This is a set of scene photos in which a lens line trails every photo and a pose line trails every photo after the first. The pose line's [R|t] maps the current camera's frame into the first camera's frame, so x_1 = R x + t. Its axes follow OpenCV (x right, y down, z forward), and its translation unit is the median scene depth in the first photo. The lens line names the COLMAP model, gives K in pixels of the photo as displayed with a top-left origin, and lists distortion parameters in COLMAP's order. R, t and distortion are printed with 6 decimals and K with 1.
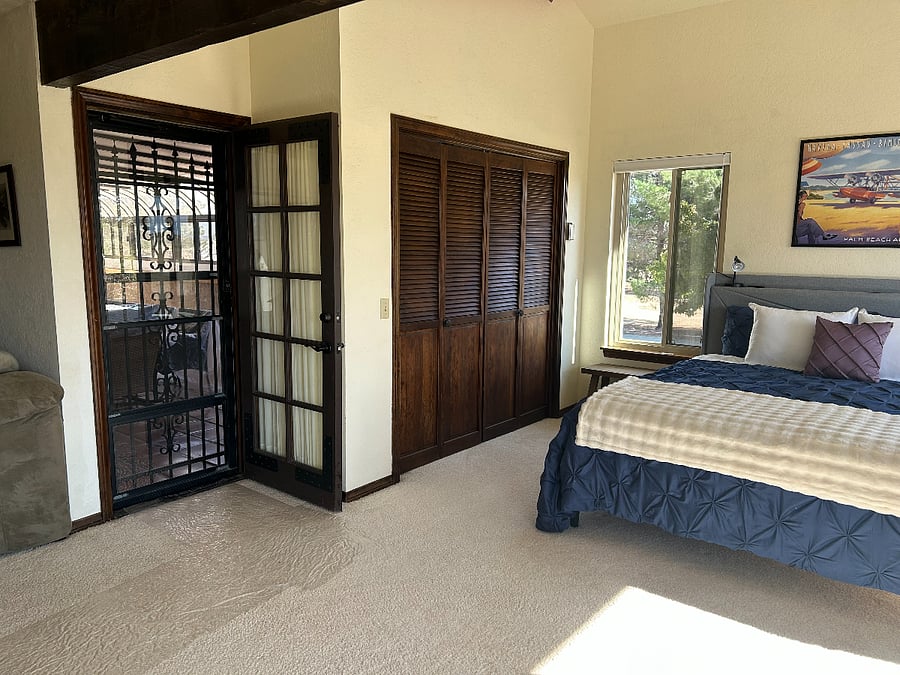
lens RADIAL K [[670.0, 0, 450.0], [0, 670.0, 337.5], [0, 0, 1]] dist [0.006437, -0.006430]
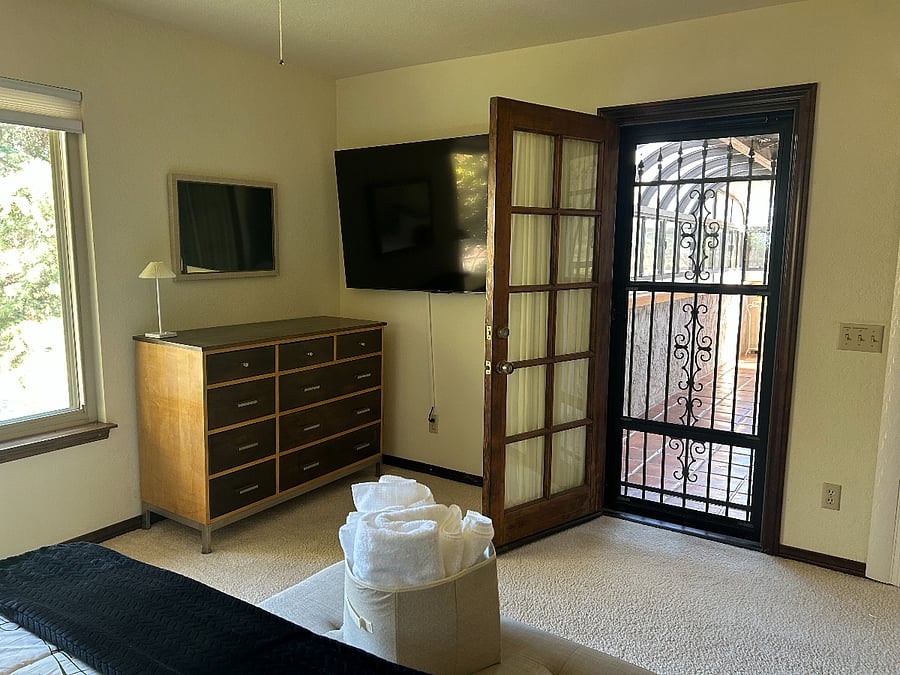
lens RADIAL K [[670.0, 0, 450.0], [0, 670.0, 337.5], [0, 0, 1]] dist [0.006437, -0.006430]
pose [[0.084314, 0.128439, -0.988127, 0.452560], [-0.154440, 0.981359, 0.114382, -0.076911], [0.984398, 0.142962, 0.102579, 0.586283]]
